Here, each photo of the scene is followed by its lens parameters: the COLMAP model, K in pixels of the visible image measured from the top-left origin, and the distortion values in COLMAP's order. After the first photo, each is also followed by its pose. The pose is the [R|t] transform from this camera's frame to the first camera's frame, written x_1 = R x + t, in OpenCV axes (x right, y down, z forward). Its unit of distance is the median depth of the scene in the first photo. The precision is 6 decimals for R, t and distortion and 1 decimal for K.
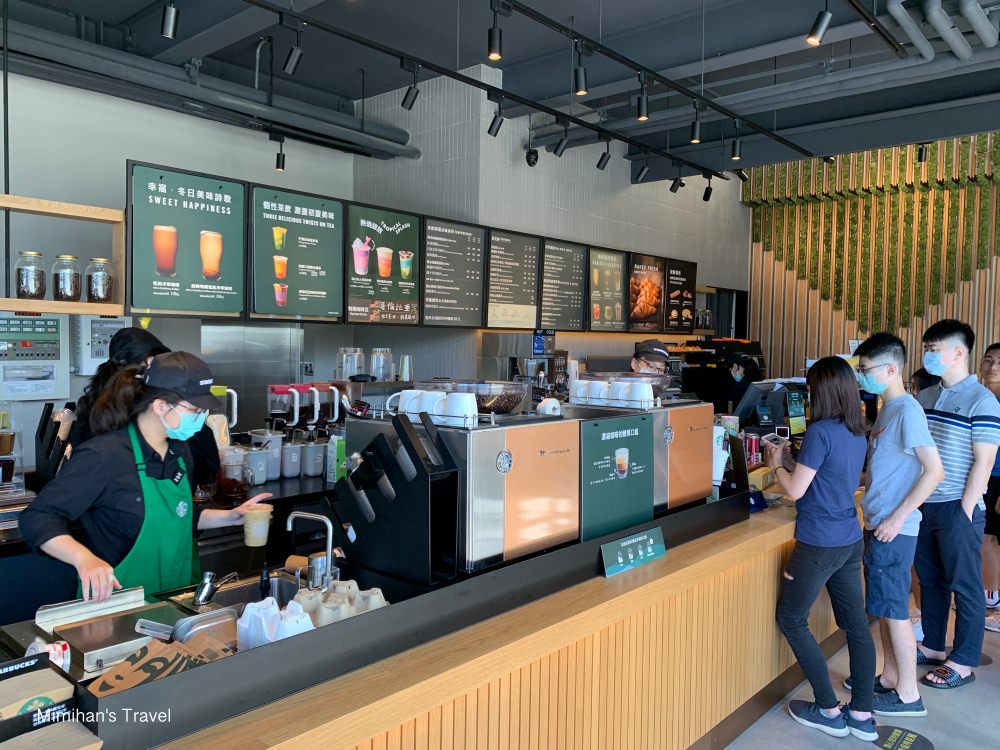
lens RADIAL K [[779.6, 0, 499.2], [0, 779.6, 377.7], [0, 0, 1]] dist [0.033093, -0.026646]
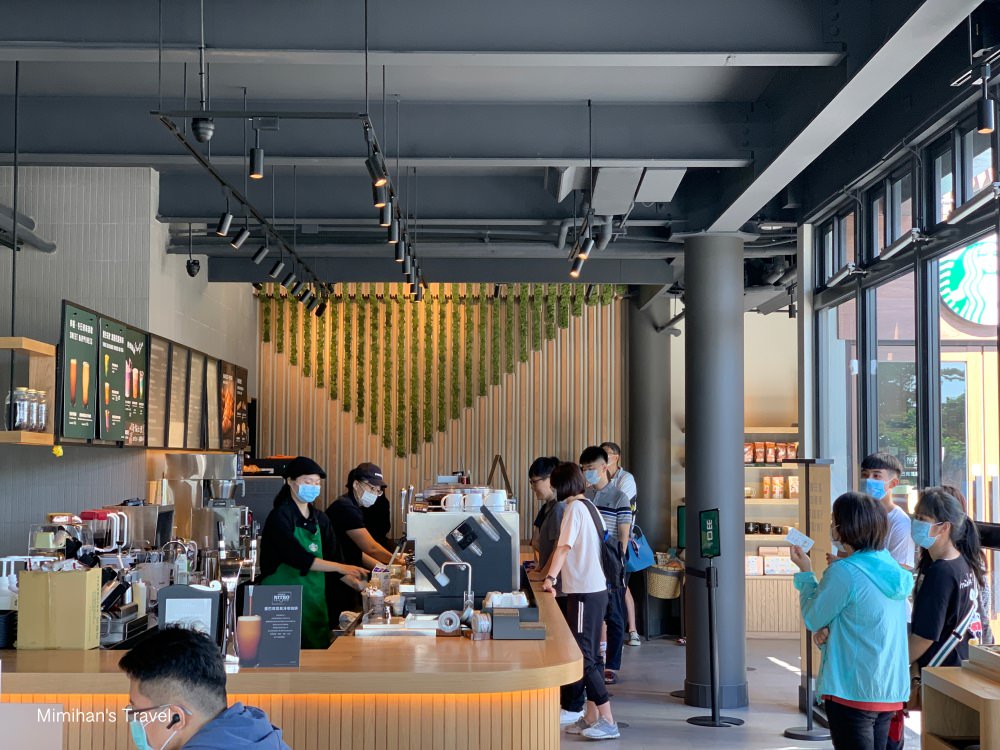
lens RADIAL K [[1504.2, 0, 500.0], [0, 1504.2, 374.7], [0, 0, 1]] dist [-0.020899, 0.000000]
pose [[0.745232, 0.025391, 0.666322, -0.718313], [0.040293, 0.995734, -0.083009, 0.010381], [-0.665587, 0.088709, 0.741029, -0.470529]]
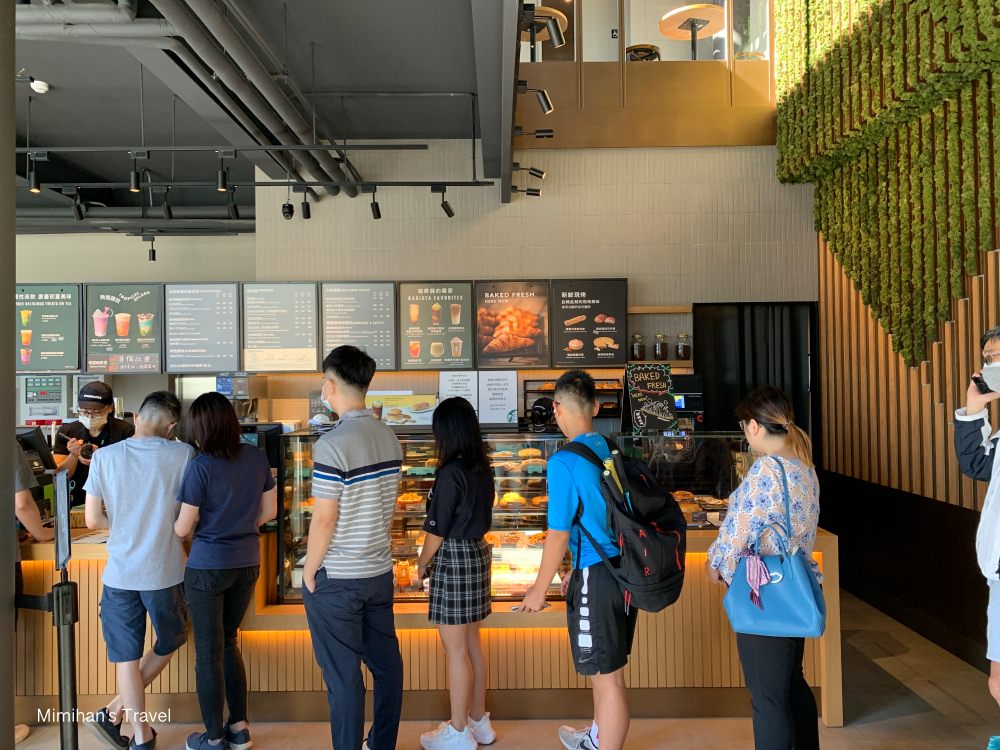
lens RADIAL K [[779.6, 0, 500.3], [0, 779.6, 372.3], [0, 0, 1]] dist [0.033093, -0.026646]
pose [[0.660617, -0.034008, -0.749953, 0.835569], [-0.015300, 0.998156, -0.058741, -0.002442], [0.750567, 0.050280, 0.658878, 0.420776]]
